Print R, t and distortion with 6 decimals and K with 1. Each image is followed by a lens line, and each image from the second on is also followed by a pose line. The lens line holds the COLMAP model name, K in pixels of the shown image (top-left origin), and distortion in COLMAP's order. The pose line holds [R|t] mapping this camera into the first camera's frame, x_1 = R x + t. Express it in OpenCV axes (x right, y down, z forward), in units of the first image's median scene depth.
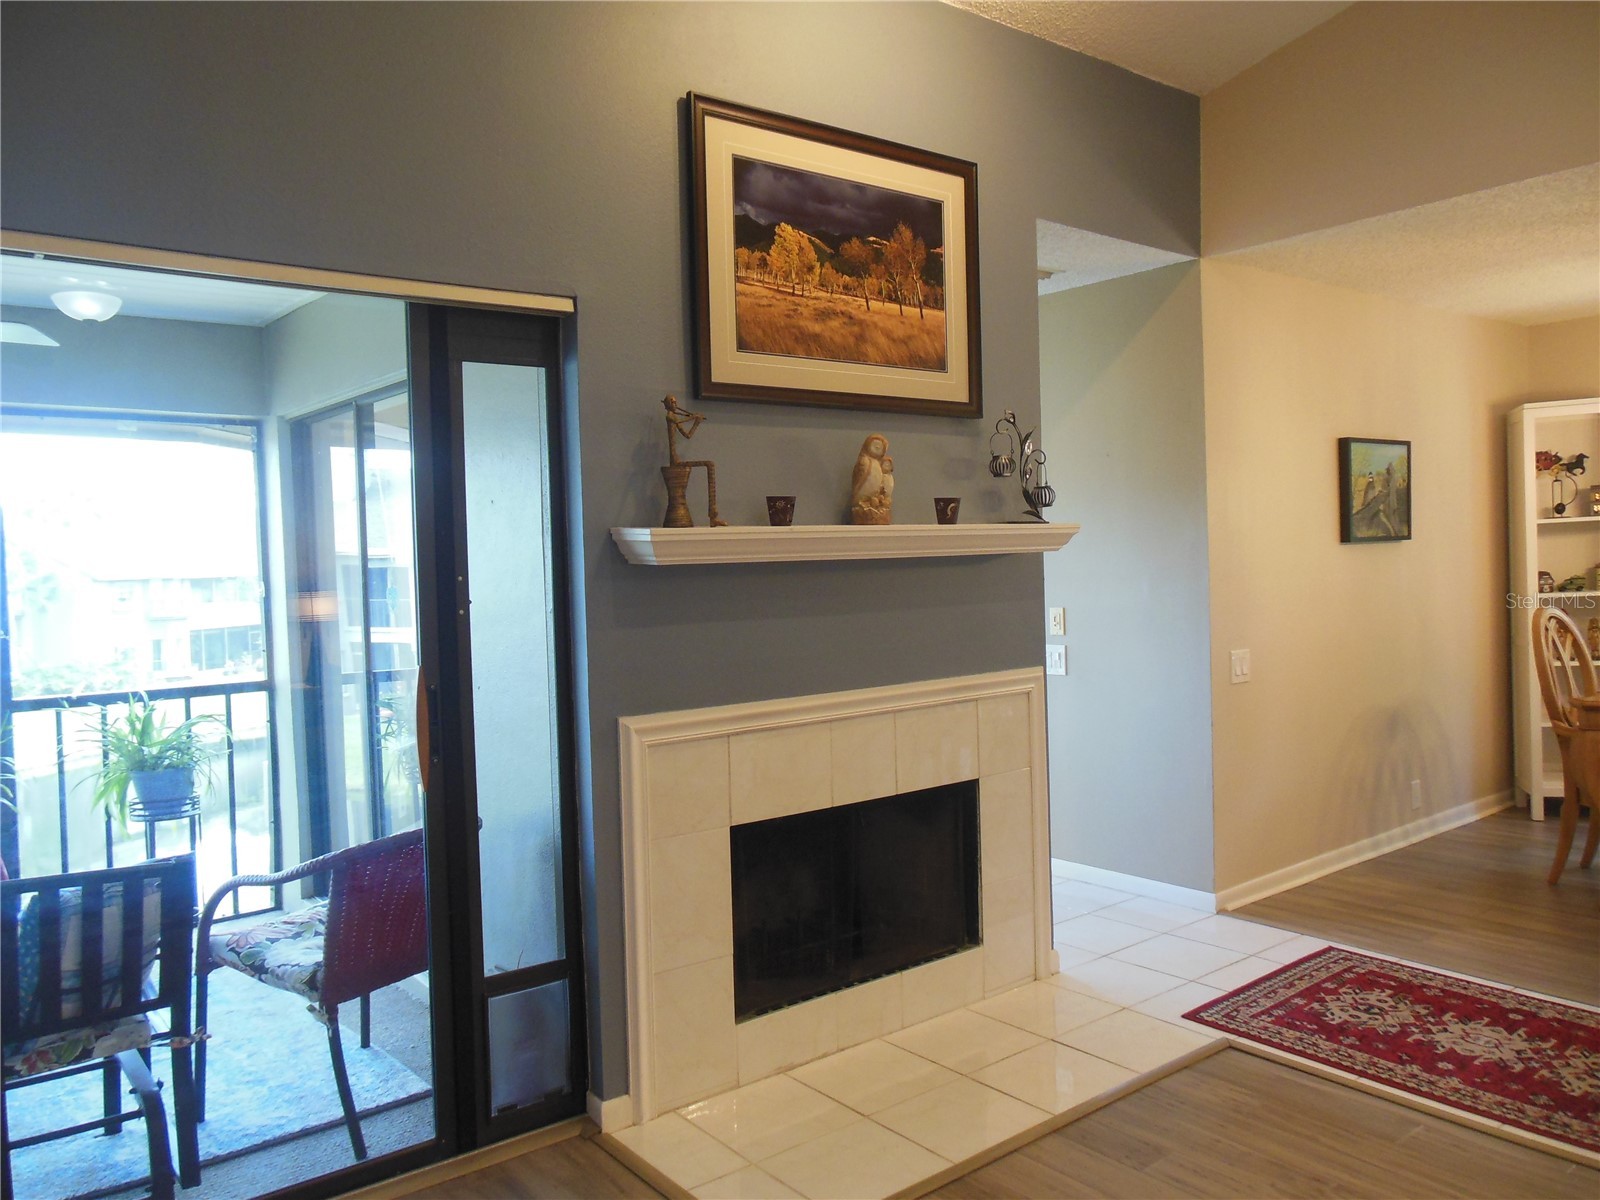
lens RADIAL K [[1215.5, 0, 800.0], [0, 1215.5, 600.0], [0, 0, 1]] dist [-0.092670, 0.160944]
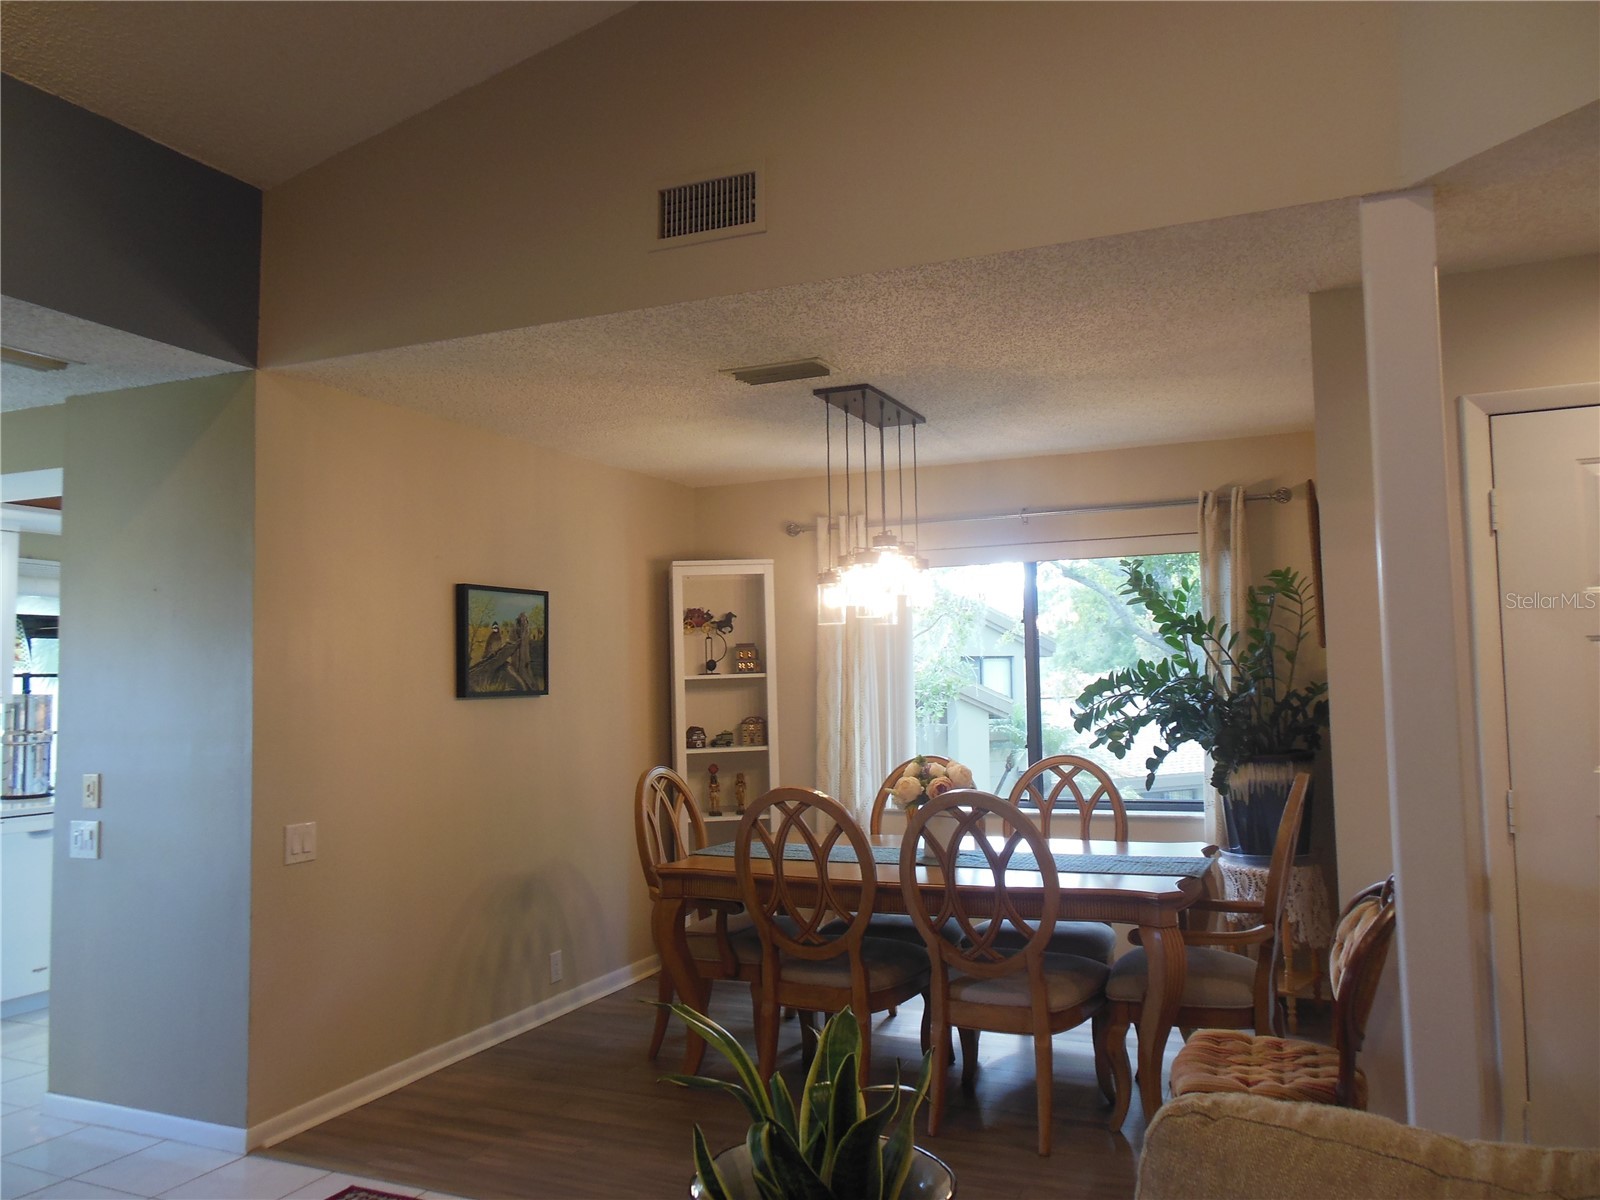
lens RADIAL K [[1215.5, 0, 800.0], [0, 1215.5, 600.0], [0, 0, 1]] dist [-0.092670, 0.160944]
pose [[0.883031, 0.050564, 0.466583, 0.243922], [0.001381, 0.993895, -0.110323, -0.019568], [-0.469313, 0.098063, 0.877570, 0.061701]]
